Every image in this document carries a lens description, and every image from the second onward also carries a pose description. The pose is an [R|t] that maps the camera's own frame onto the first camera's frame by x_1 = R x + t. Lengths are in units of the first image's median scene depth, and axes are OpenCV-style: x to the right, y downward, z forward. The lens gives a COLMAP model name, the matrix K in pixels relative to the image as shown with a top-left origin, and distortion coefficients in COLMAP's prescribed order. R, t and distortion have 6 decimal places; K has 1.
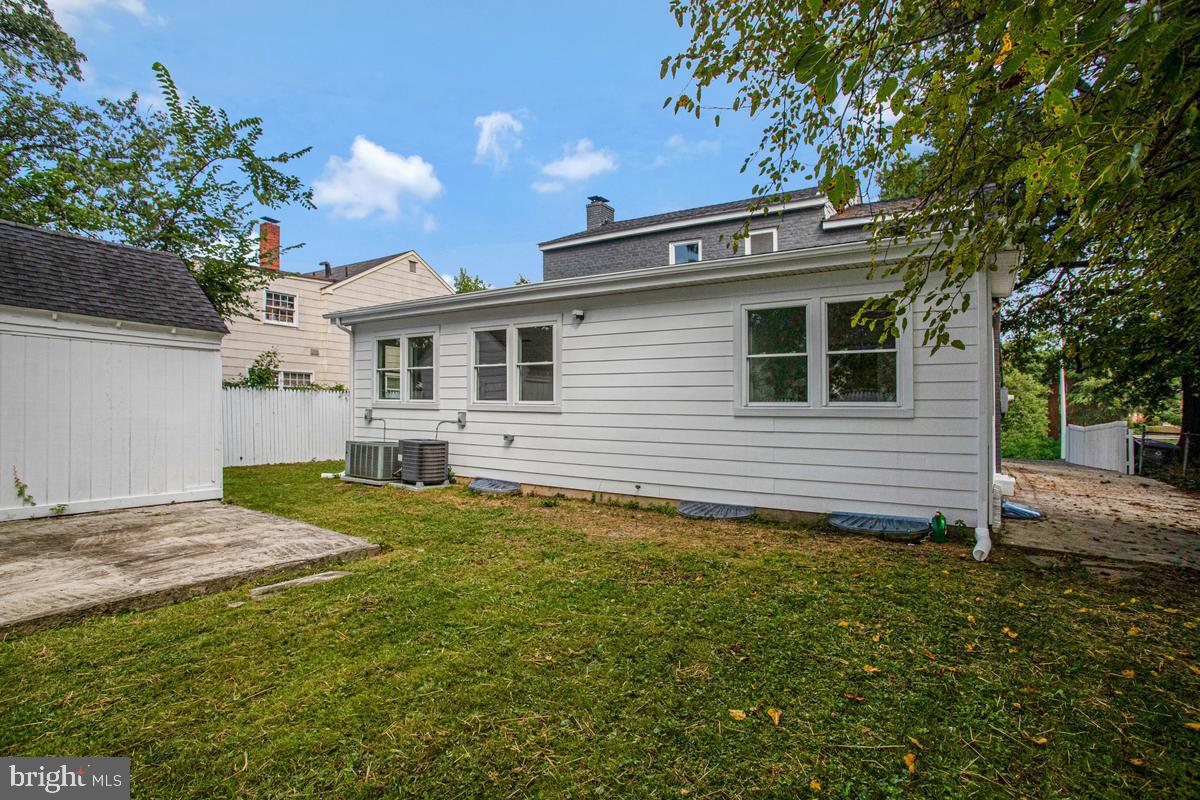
lens RADIAL K [[619.7, 0, 607.0], [0, 619.7, 404.7], [0, 0, 1]] dist [-0.032870, 0.007269]
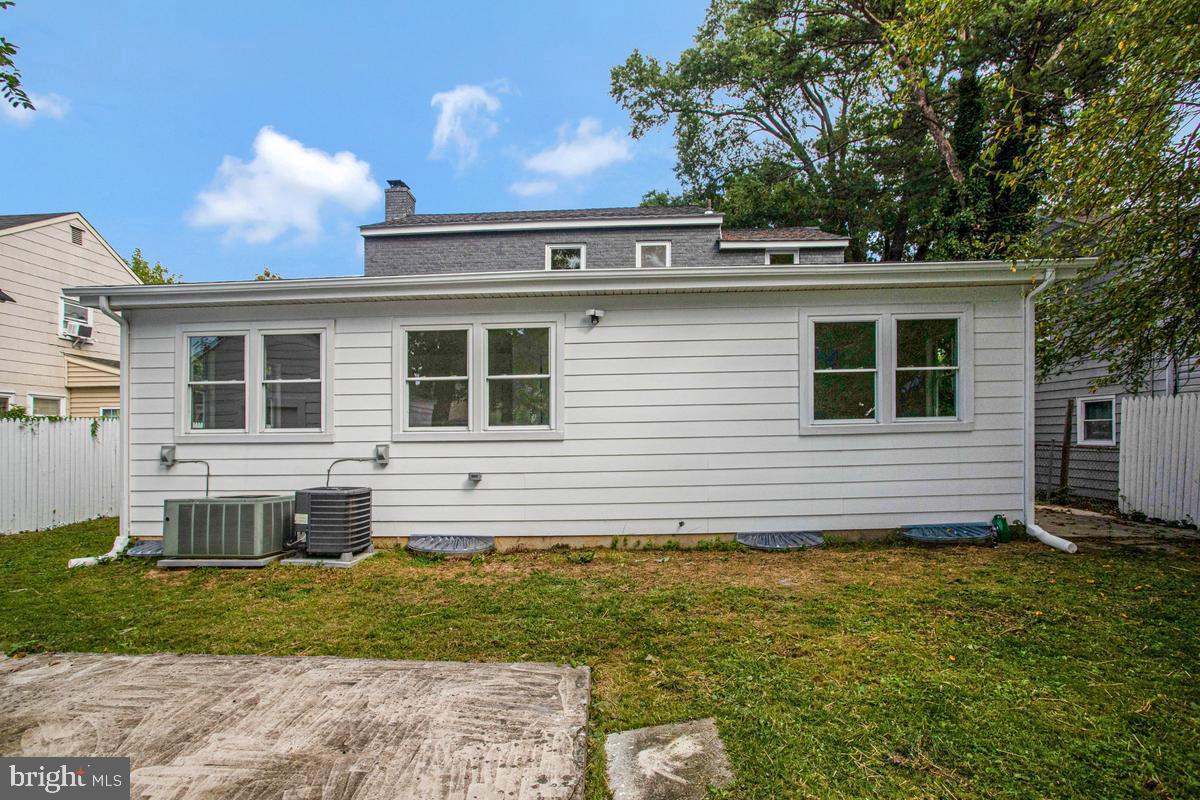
lens RADIAL K [[619.7, 0, 619.3], [0, 619.7, 422.4], [0, 0, 1]] dist [-0.032870, 0.007269]
pose [[0.844877, -0.022213, 0.534499, -0.416834], [0.026356, 0.999653, -0.000116, -0.006742], [-0.534311, 0.014185, 0.845169, 0.292600]]
